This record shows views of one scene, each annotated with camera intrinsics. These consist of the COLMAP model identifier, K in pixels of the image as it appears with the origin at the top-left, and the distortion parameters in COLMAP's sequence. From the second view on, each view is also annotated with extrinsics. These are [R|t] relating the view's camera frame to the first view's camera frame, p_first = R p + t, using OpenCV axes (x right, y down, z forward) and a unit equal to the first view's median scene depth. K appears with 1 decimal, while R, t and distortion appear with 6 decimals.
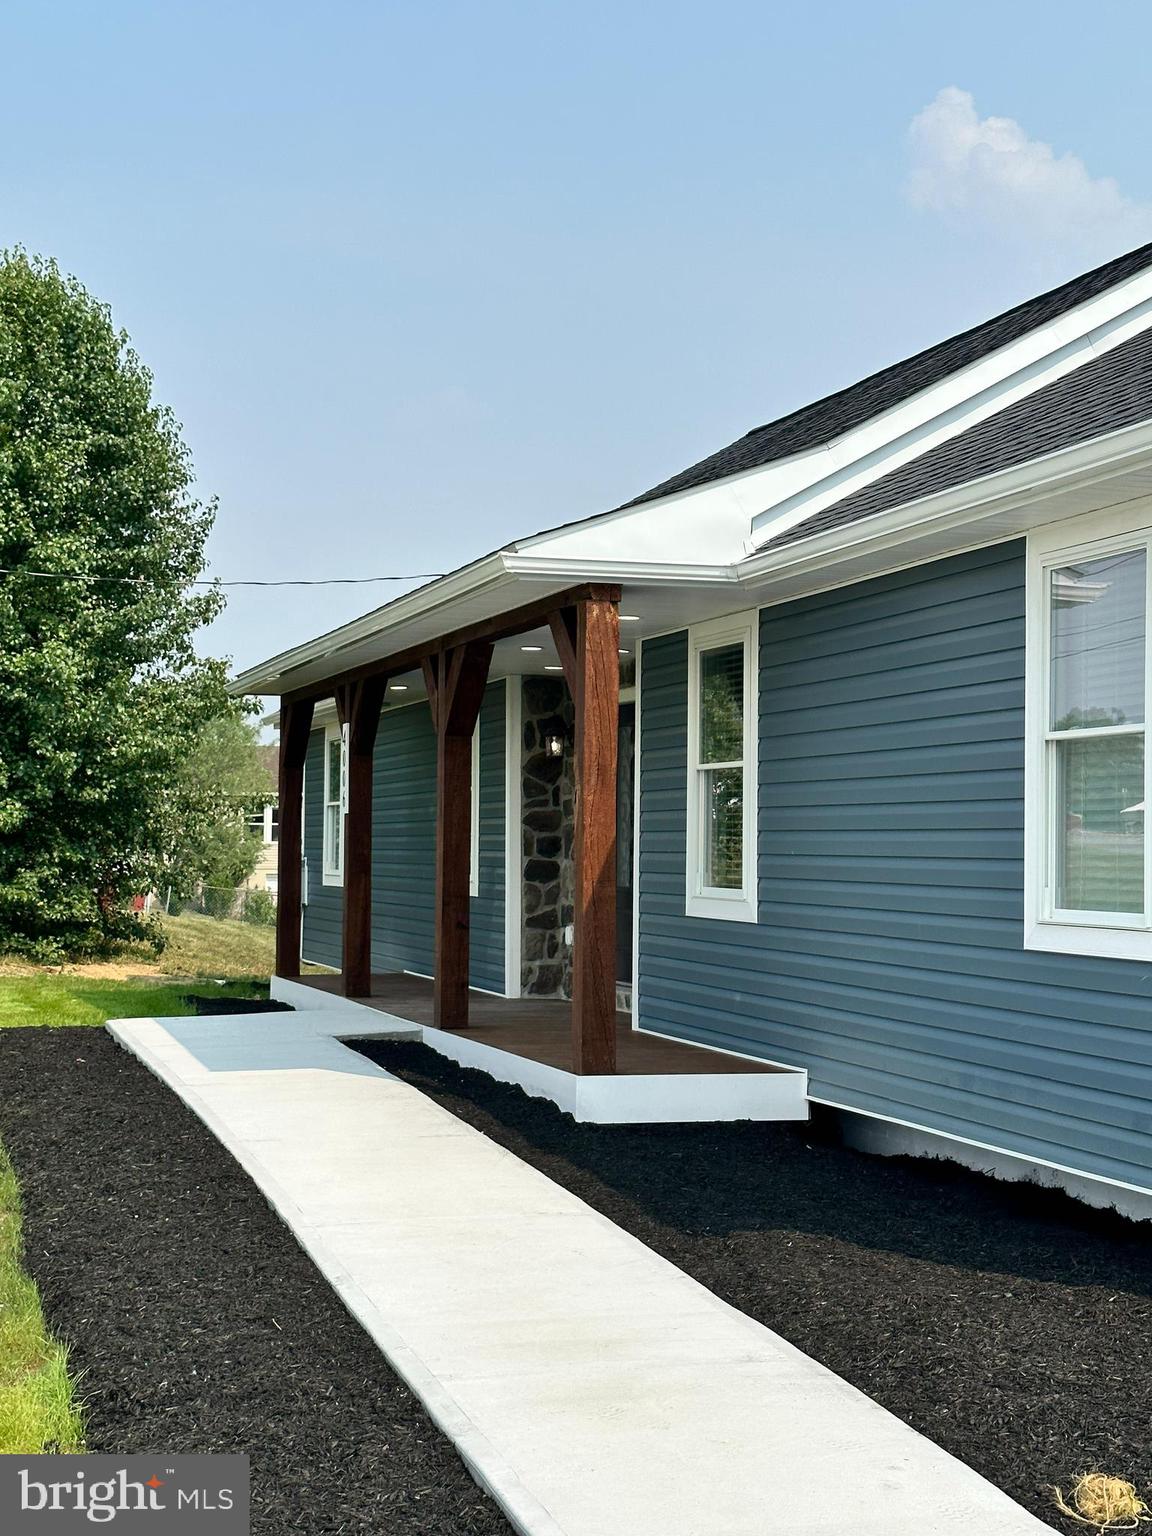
lens RADIAL K [[2229.5, 0, 607.4], [0, 2229.5, 761.1], [0, 0, 1]] dist [0.298210, 0.059710]
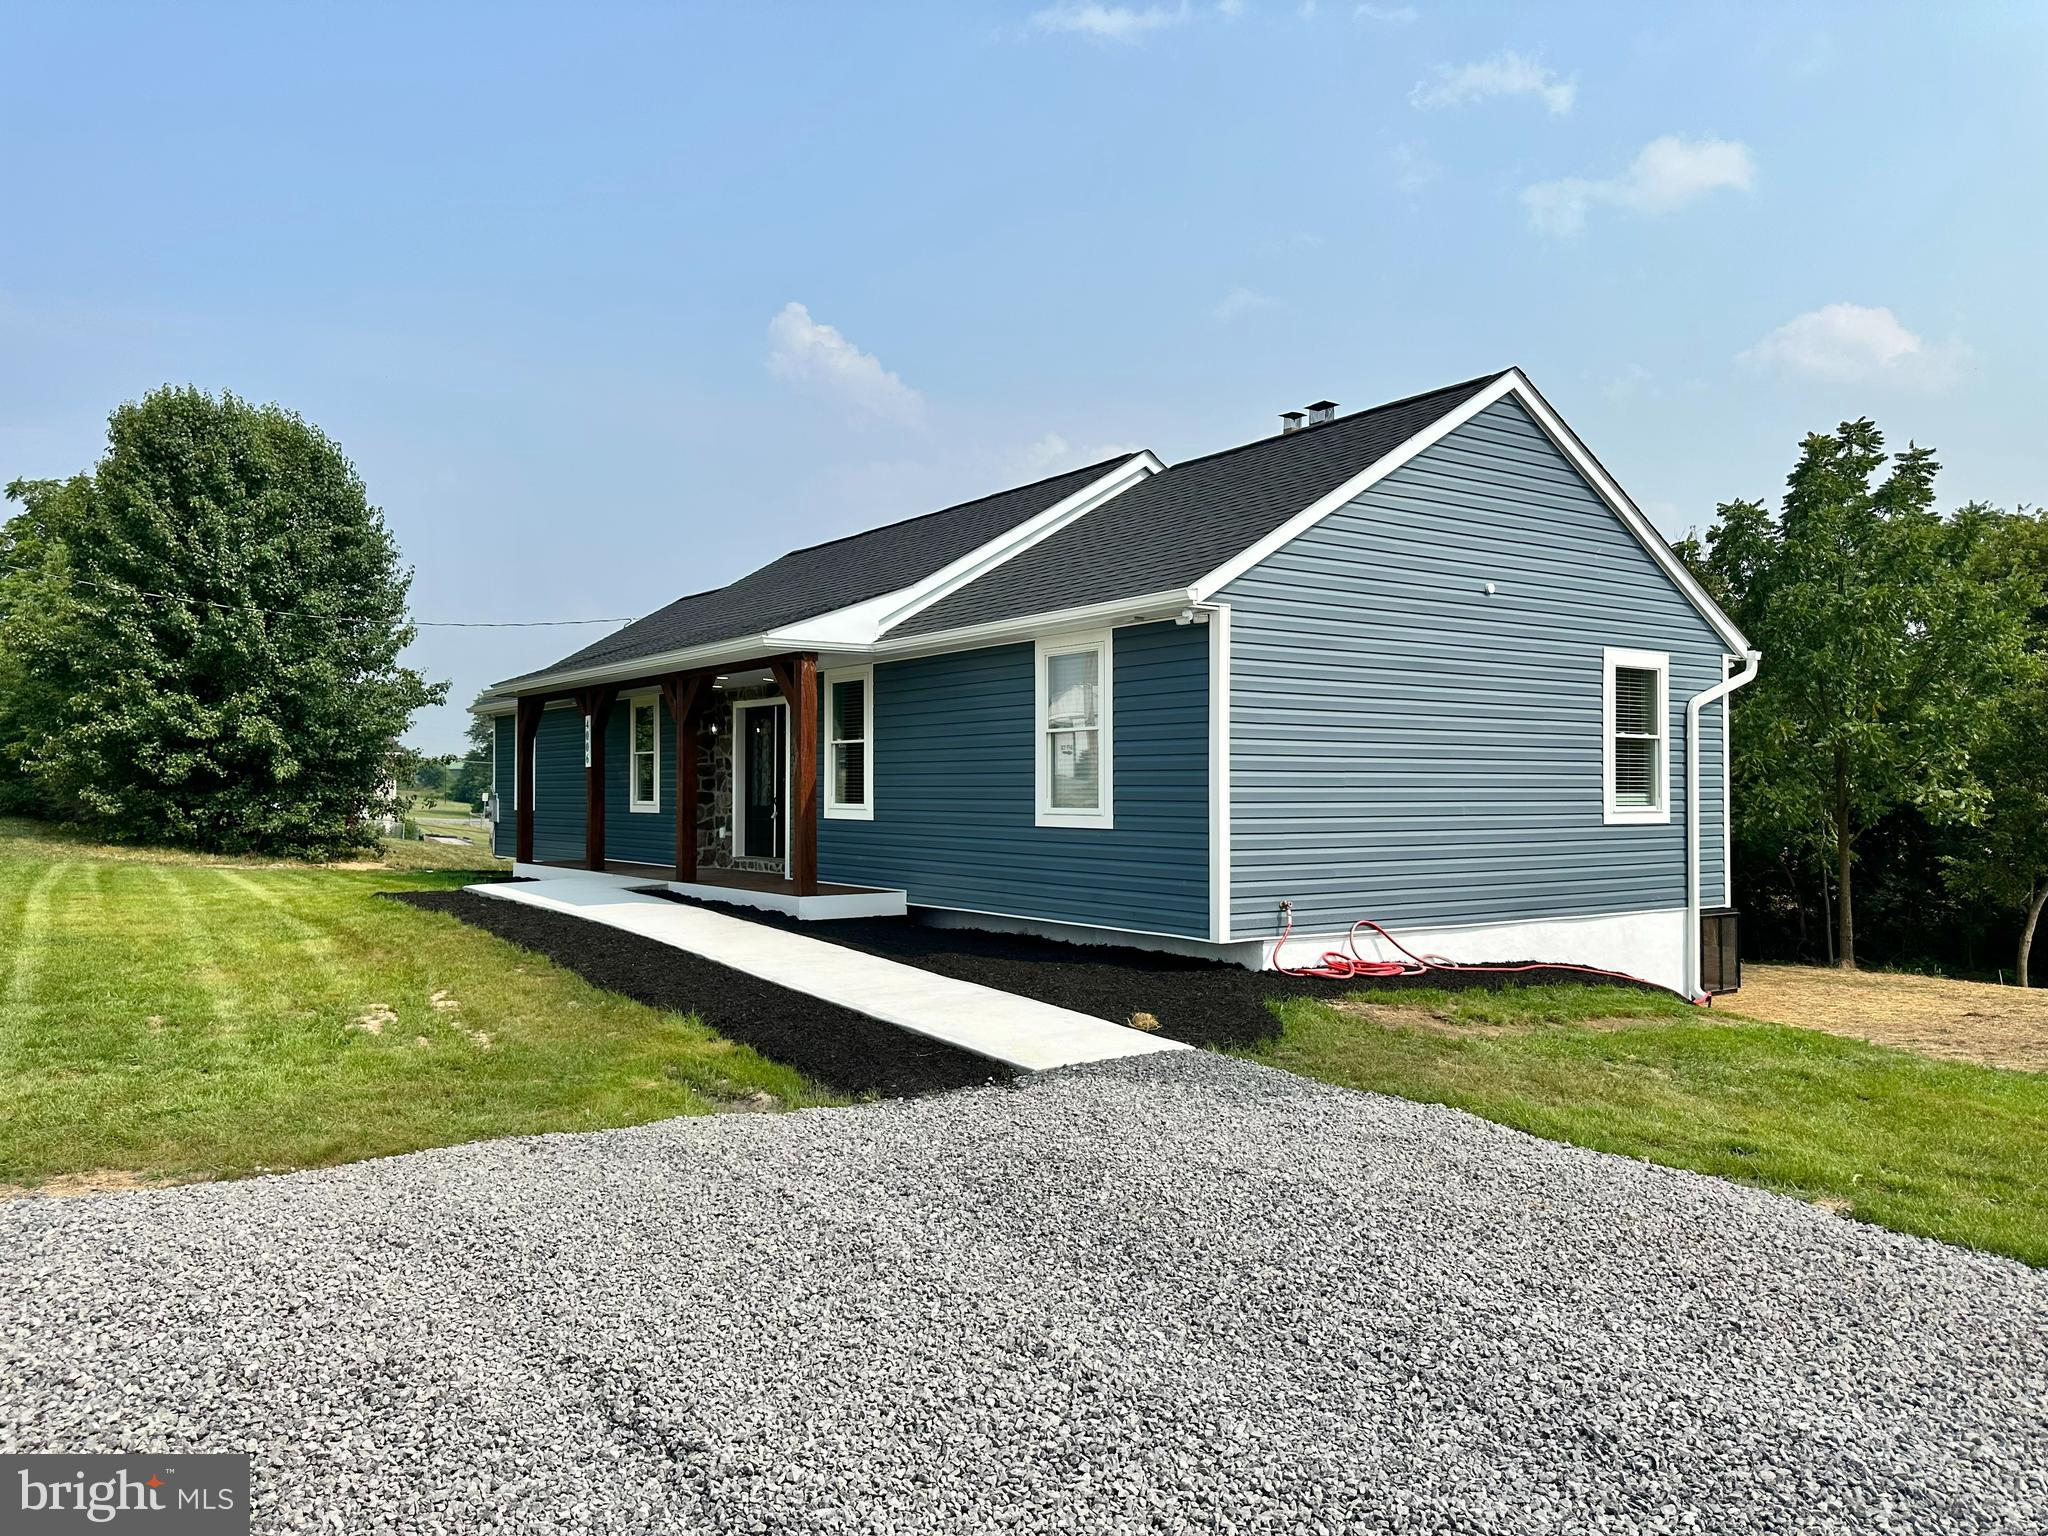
lens RADIAL K [[1434.9, 0, 1024.0], [0, 1434.9, 768.0], [0, 0, 1]] dist [0.112642, -0.164227]
pose [[0.953198, -0.008947, 0.302214, -0.114319], [0.000643, 0.999620, 0.027568, -0.005924], [-0.302346, -0.026083, 0.952841, -0.156388]]
